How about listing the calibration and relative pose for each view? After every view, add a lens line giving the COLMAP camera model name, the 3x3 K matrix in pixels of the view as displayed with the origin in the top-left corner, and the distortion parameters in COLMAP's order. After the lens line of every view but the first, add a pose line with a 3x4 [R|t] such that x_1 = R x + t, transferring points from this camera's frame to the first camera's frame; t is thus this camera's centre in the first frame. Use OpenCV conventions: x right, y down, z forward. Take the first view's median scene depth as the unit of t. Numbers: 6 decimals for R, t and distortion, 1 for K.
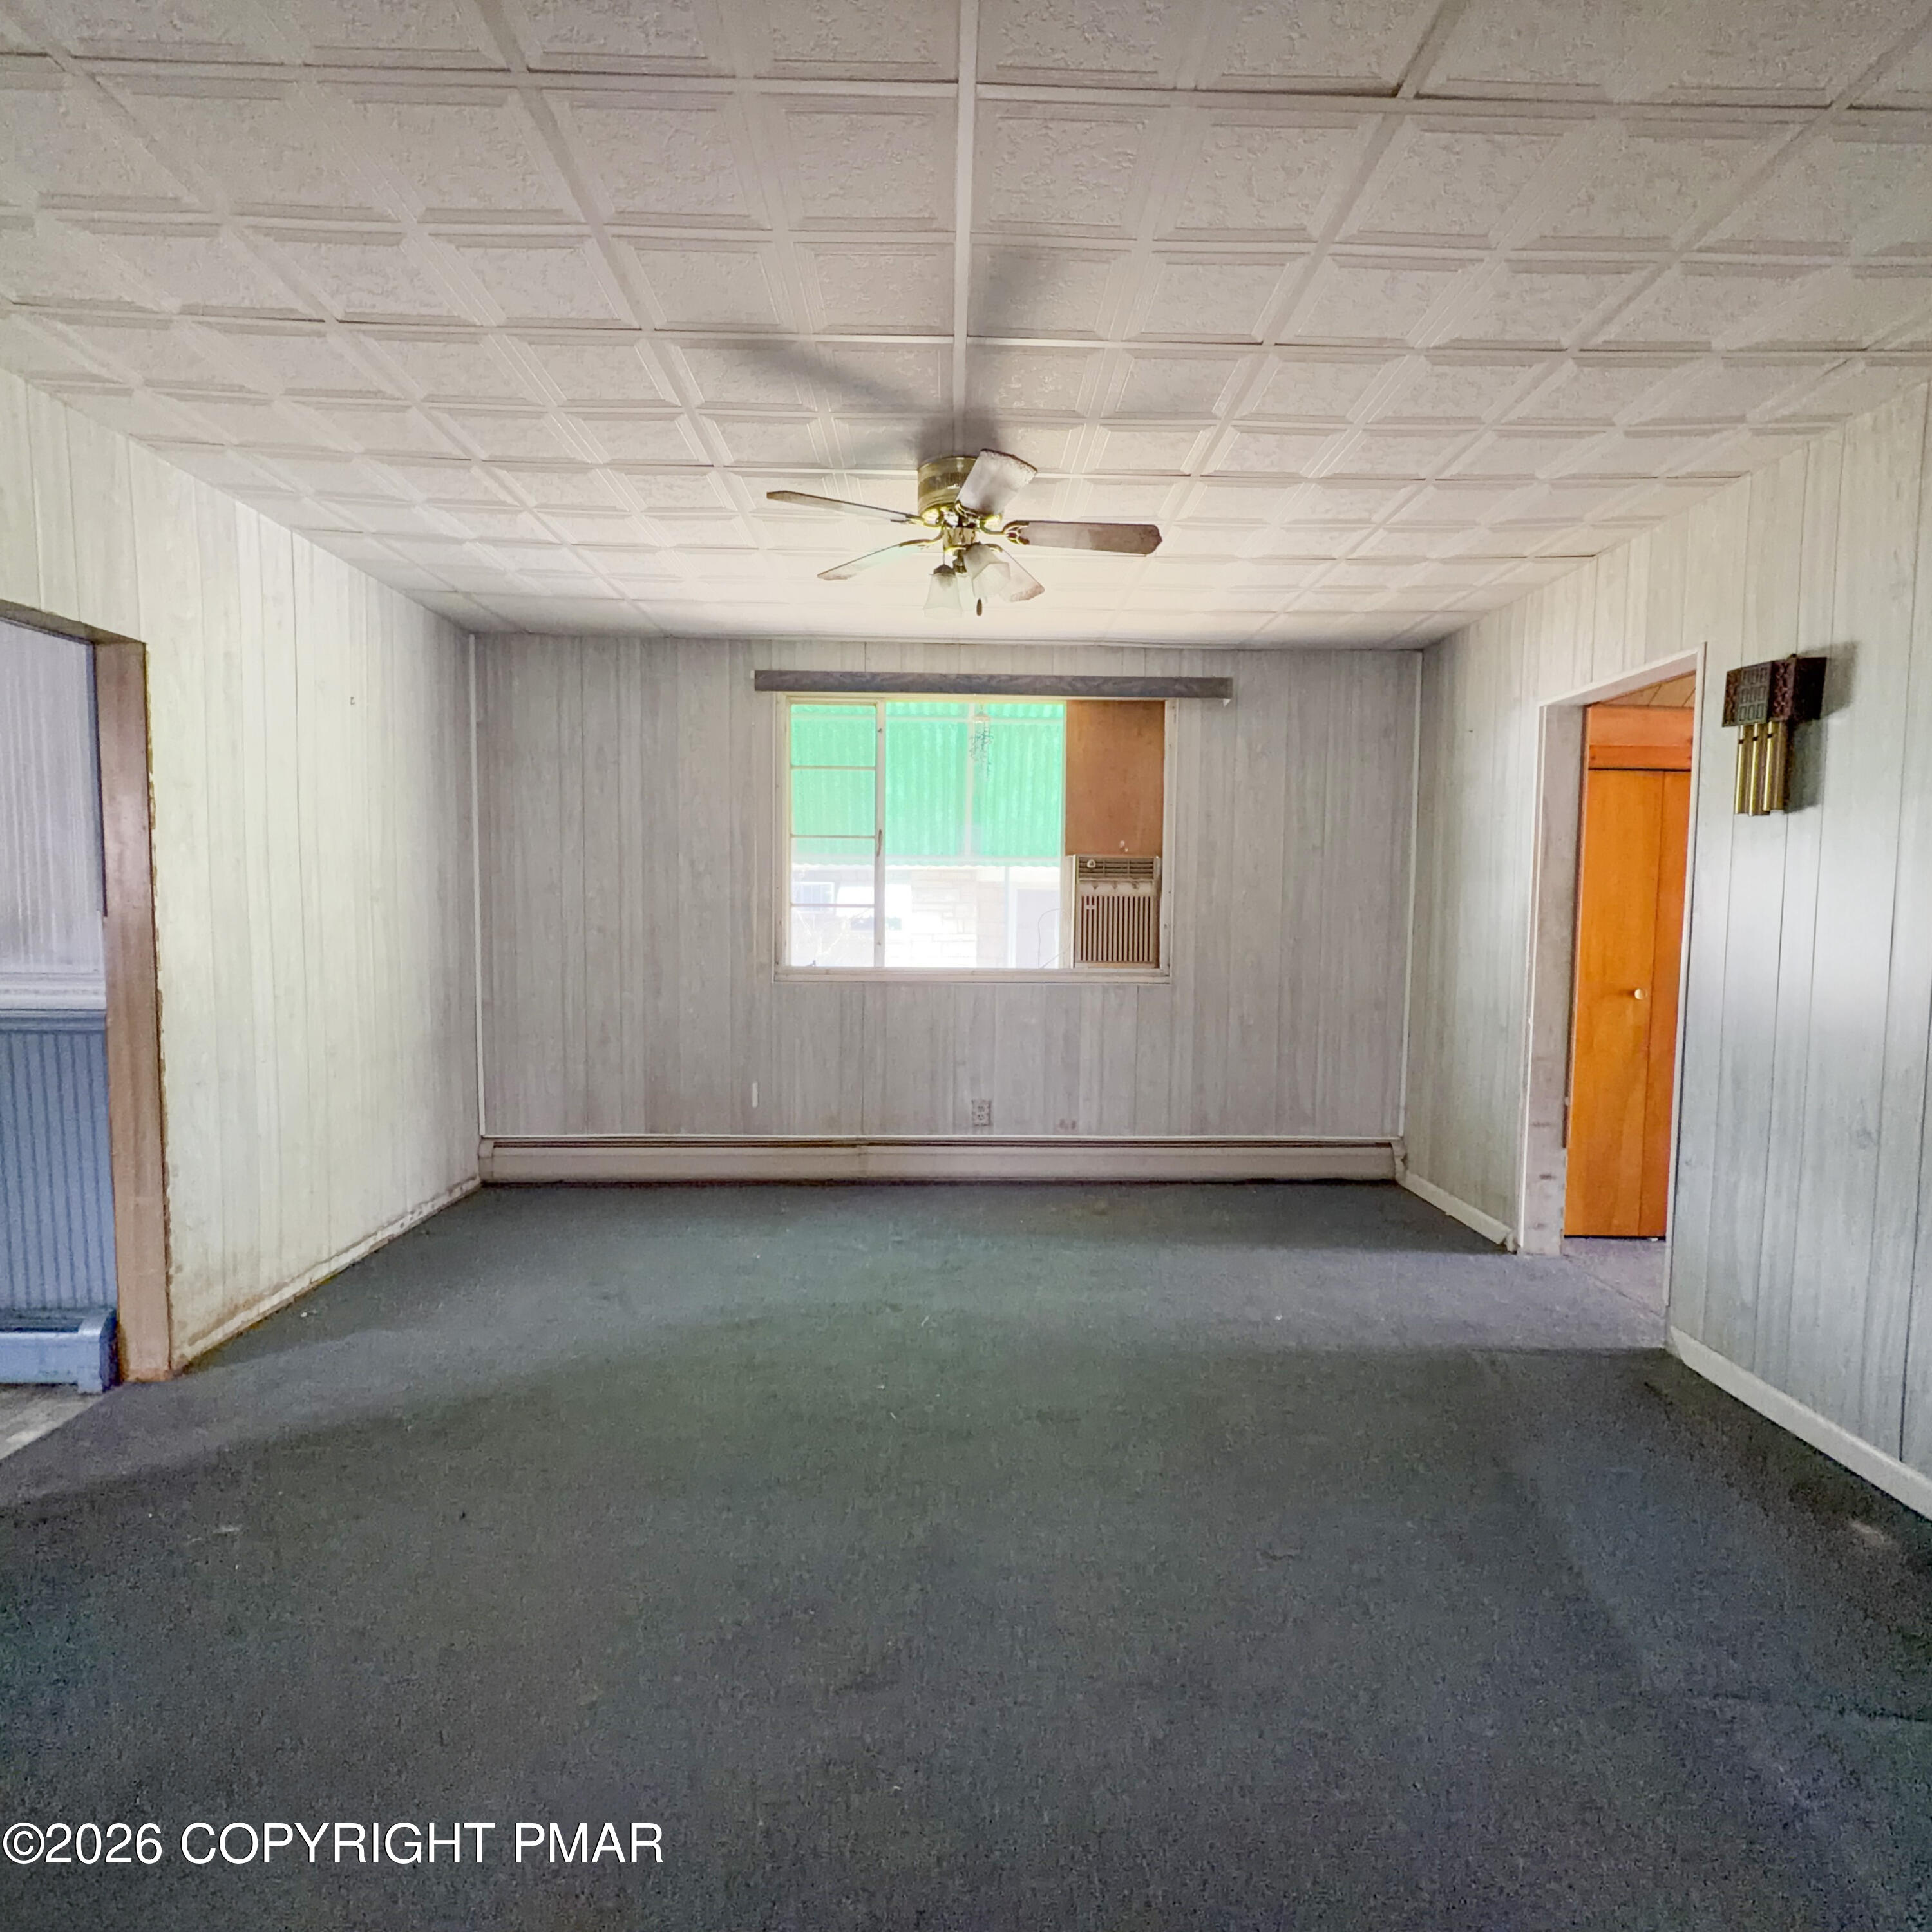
lens RADIAL K [[1032.1, 0, 966.0], [0, 1032.1, 966.0], [0, 0, 1]] dist [-0.002242, 0.000857]
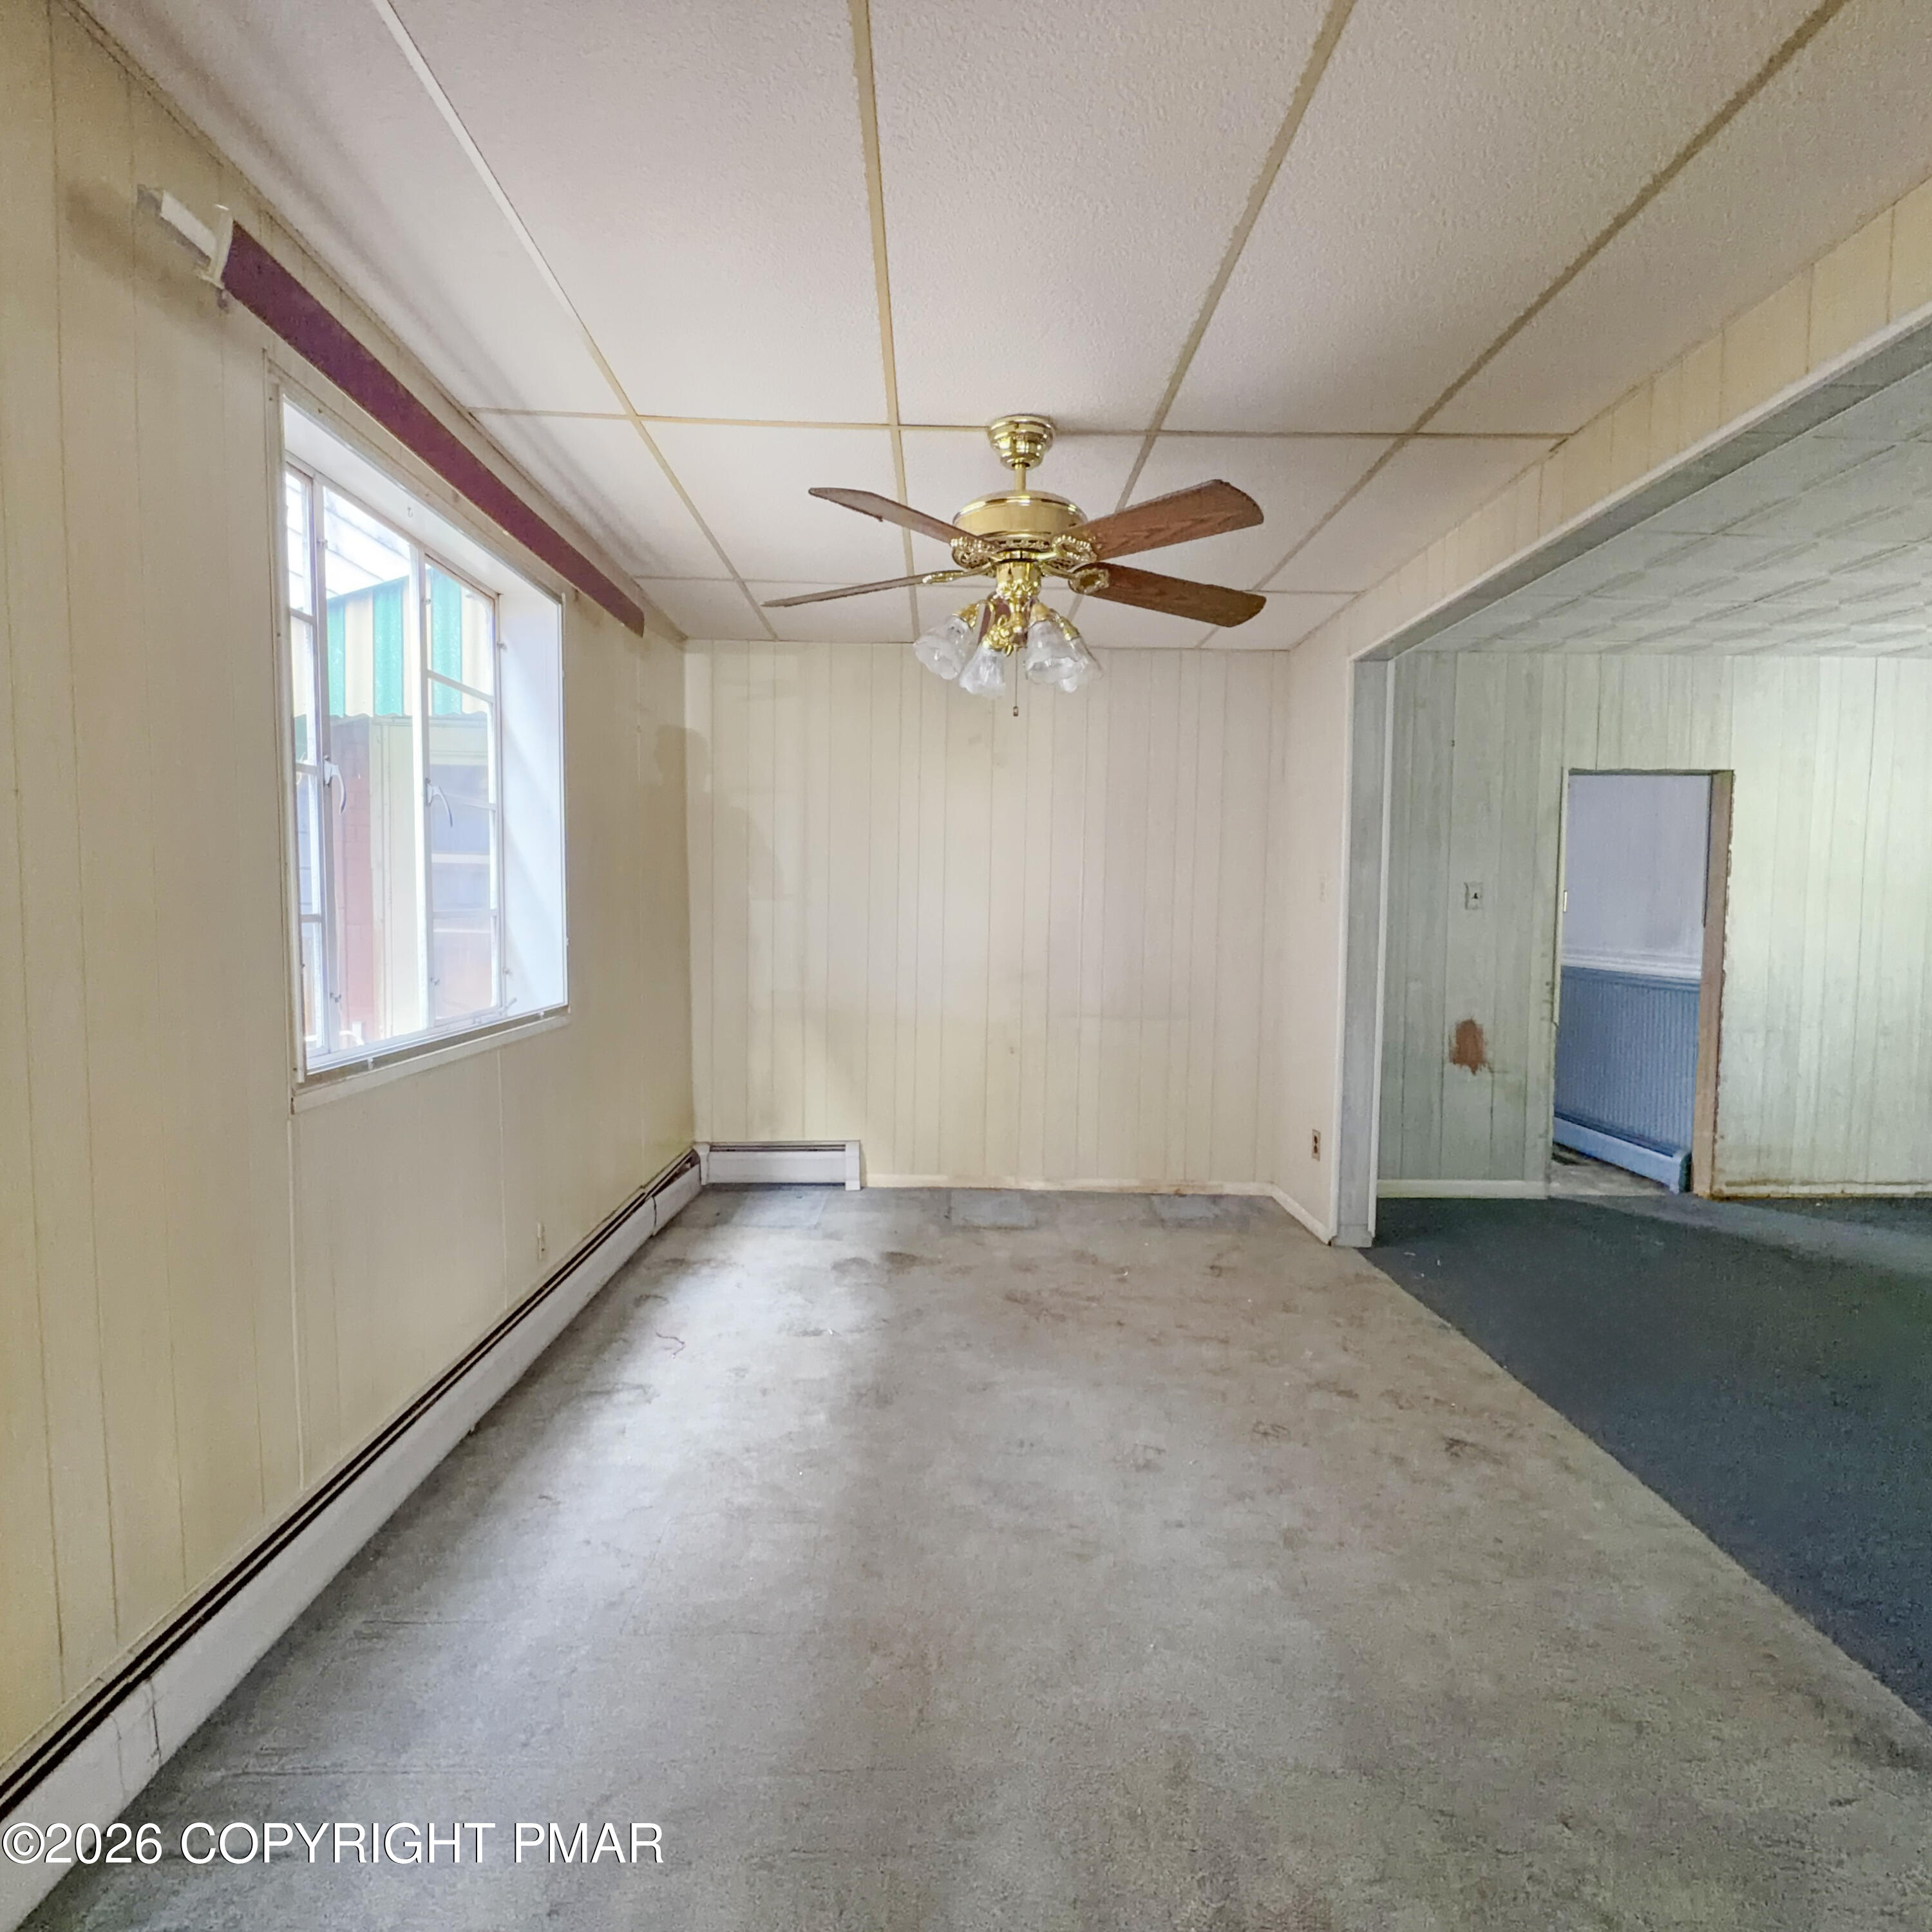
lens RADIAL K [[1032.1, 0, 966.0], [0, 1032.1, 966.0], [0, 0, 1]] dist [-0.002242, 0.000857]
pose [[0.005913, 0.053587, -0.998546, 0.893956], [-0.067921, 0.996279, 0.053064, 0.010326], [0.997673, 0.067509, 0.009530, -0.264990]]
